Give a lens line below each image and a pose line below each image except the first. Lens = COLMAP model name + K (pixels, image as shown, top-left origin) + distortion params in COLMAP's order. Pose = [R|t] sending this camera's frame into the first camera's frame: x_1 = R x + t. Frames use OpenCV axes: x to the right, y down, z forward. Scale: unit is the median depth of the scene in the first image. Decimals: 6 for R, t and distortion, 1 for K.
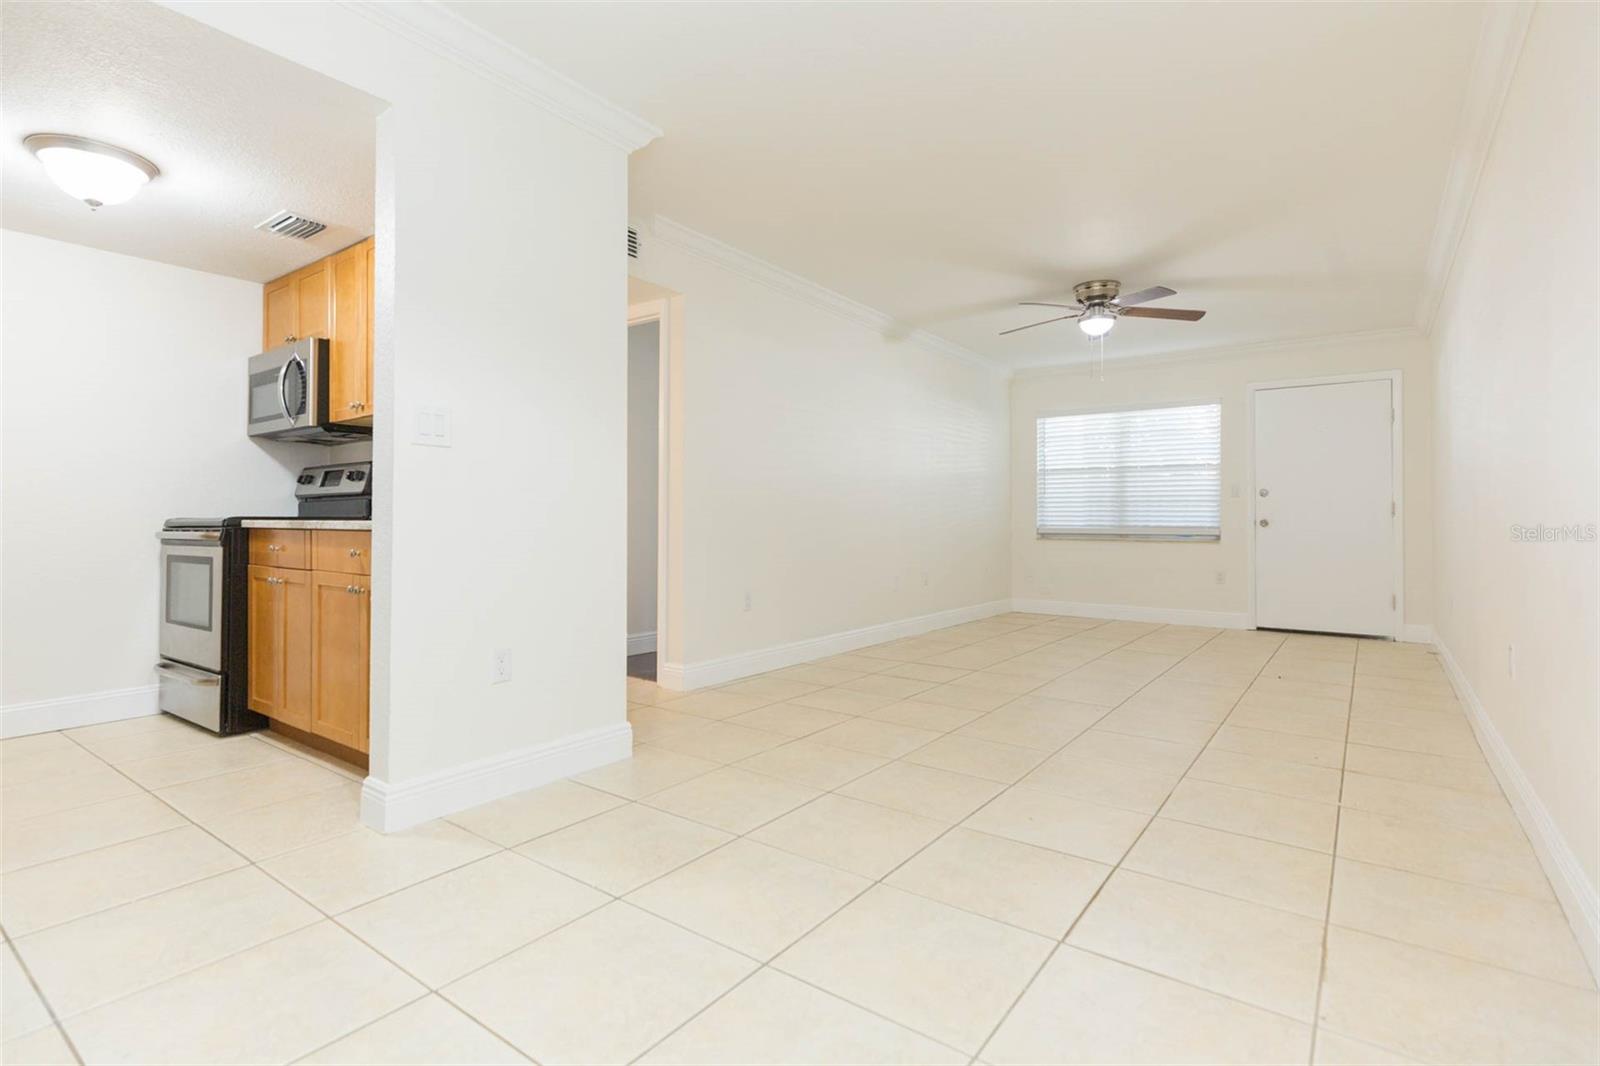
lens RADIAL K [[823.9, 0, 789.7], [0, 823.9, 510.7], [0, 0, 1]] dist [0.030040, -0.004380]
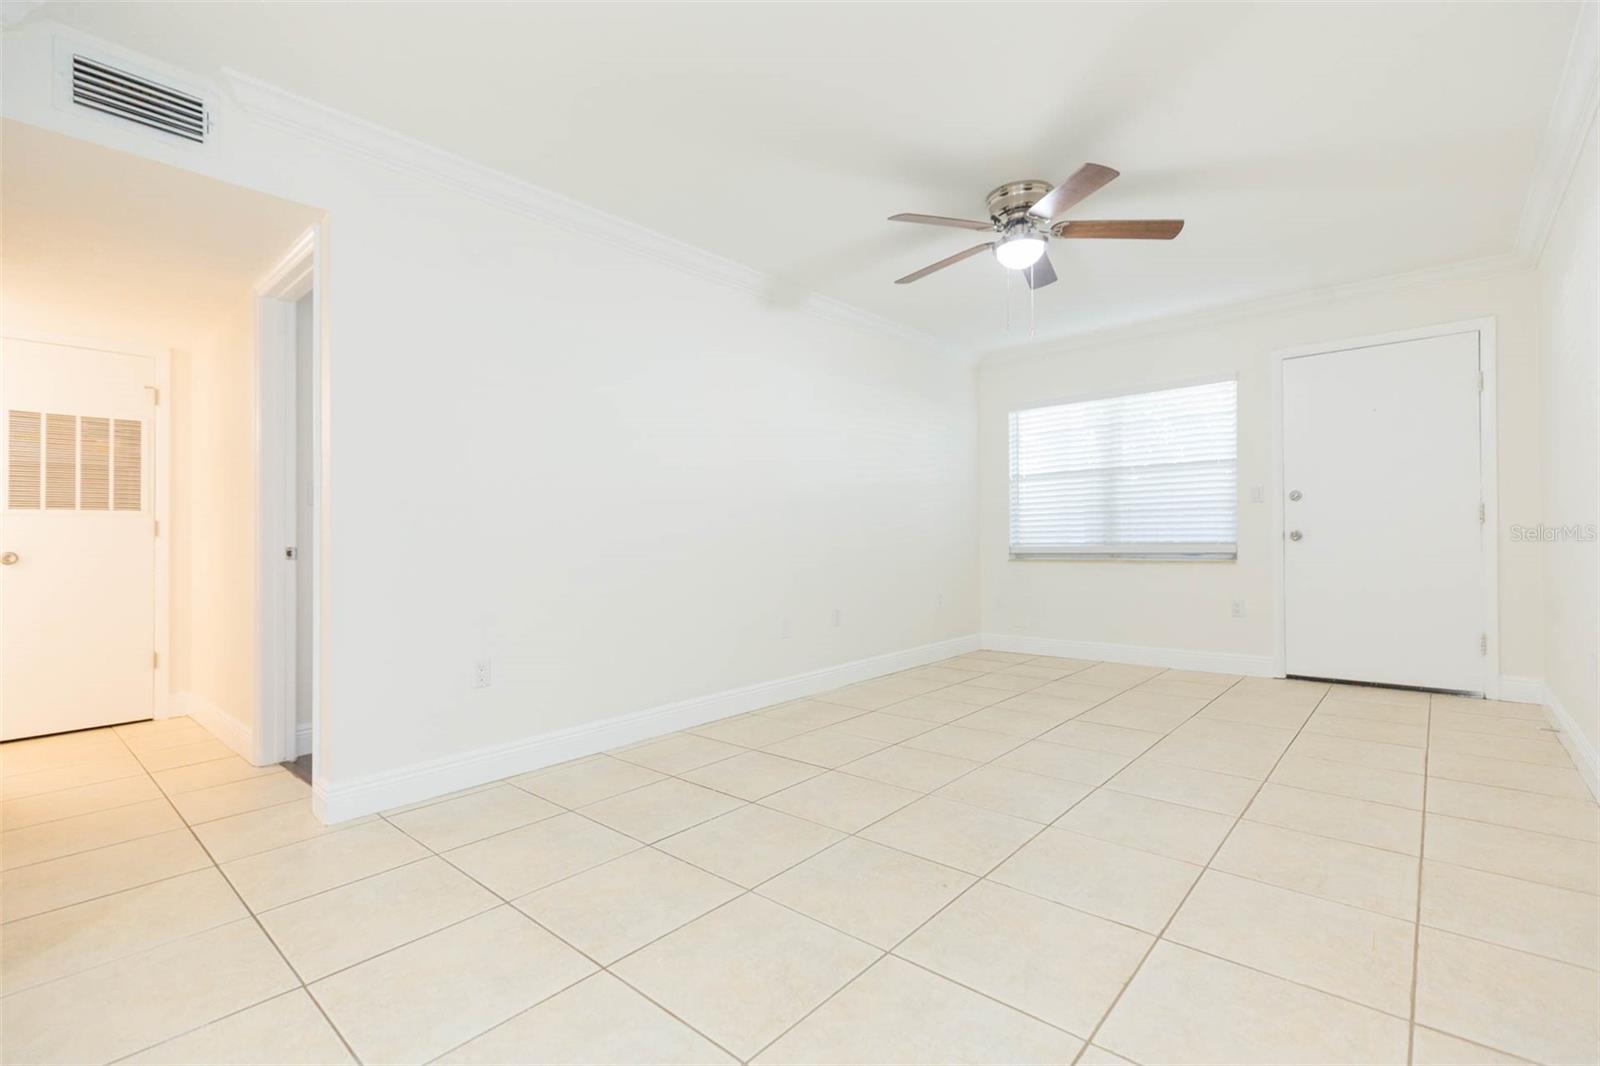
lens RADIAL K [[740.7, 0, 797.9], [0, 740.7, 545.4], [0, 0, 1]] dist [0.002282, -0.000769]
pose [[0.994567, -0.020379, -0.102080, 0.189093], [0.022658, 0.999518, 0.021216, -0.001276], [0.101598, -0.023414, 0.994550, 0.285864]]
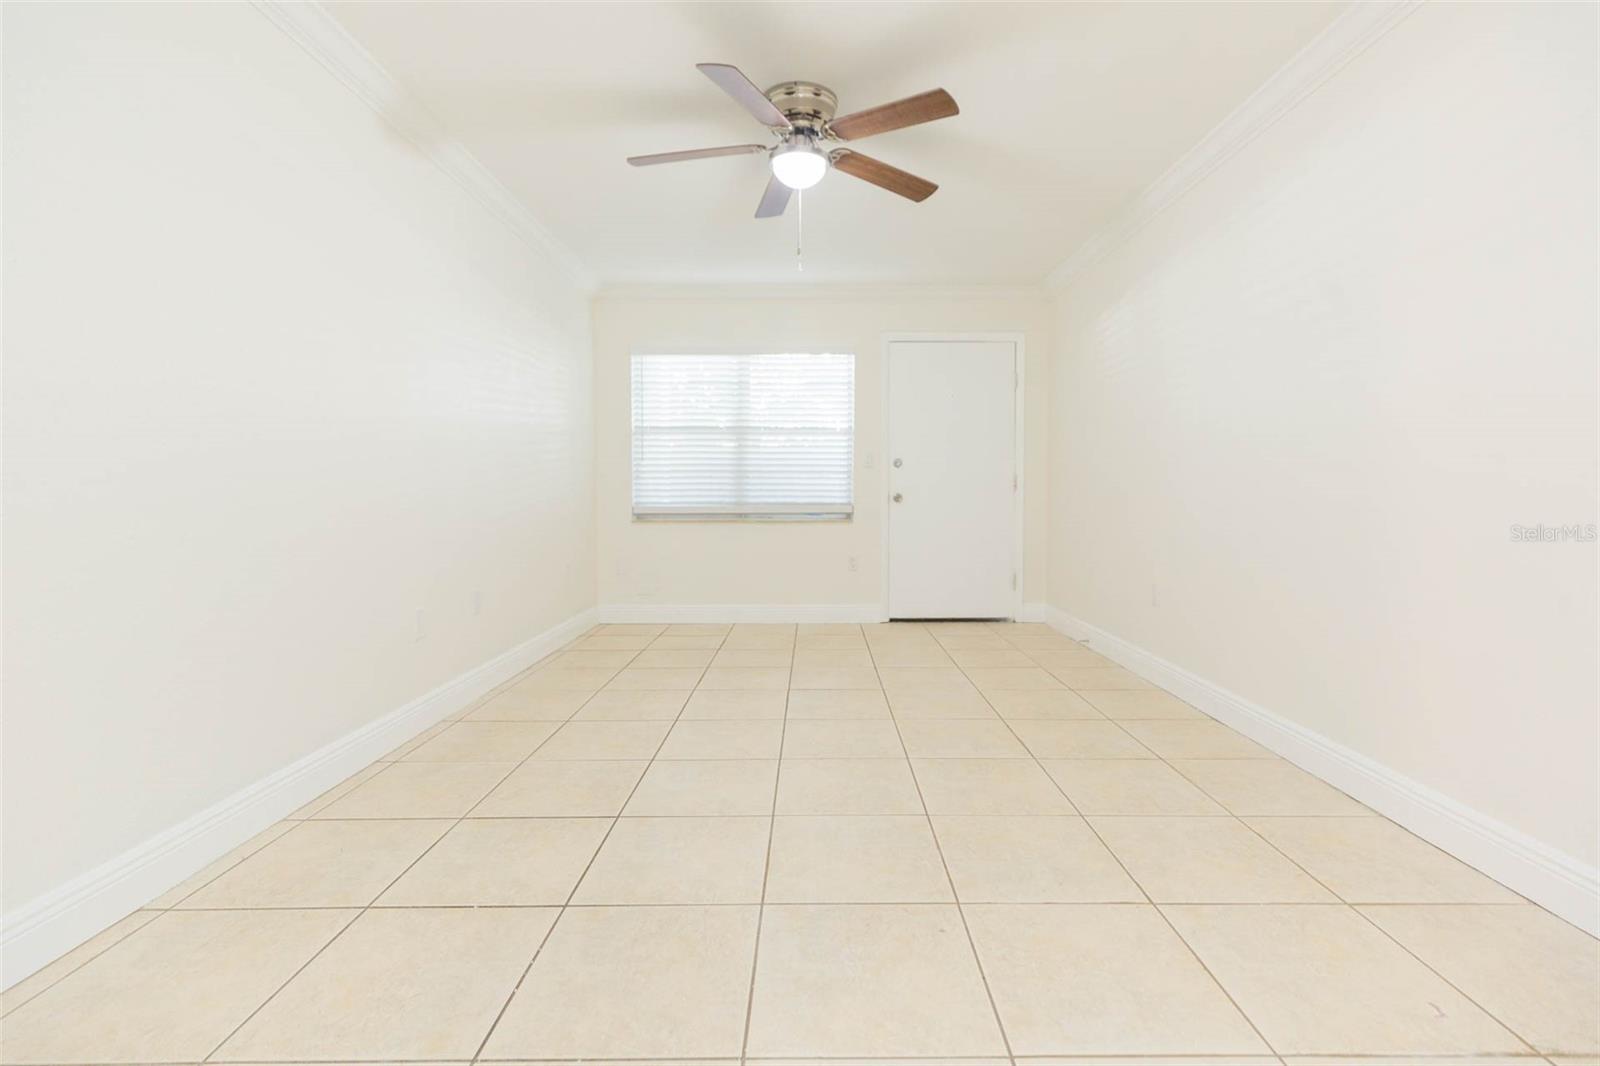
lens RADIAL K [[740.7, 0, 826.2], [0, 740.7, 536.3], [0, 0, 1]] dist [0.002282, -0.000769]
pose [[0.796241, -0.041758, 0.603537, 0.044342], [-0.003107, 0.997320, 0.073102, -0.001857], [-0.604972, -0.060082, 0.793977, 0.425212]]
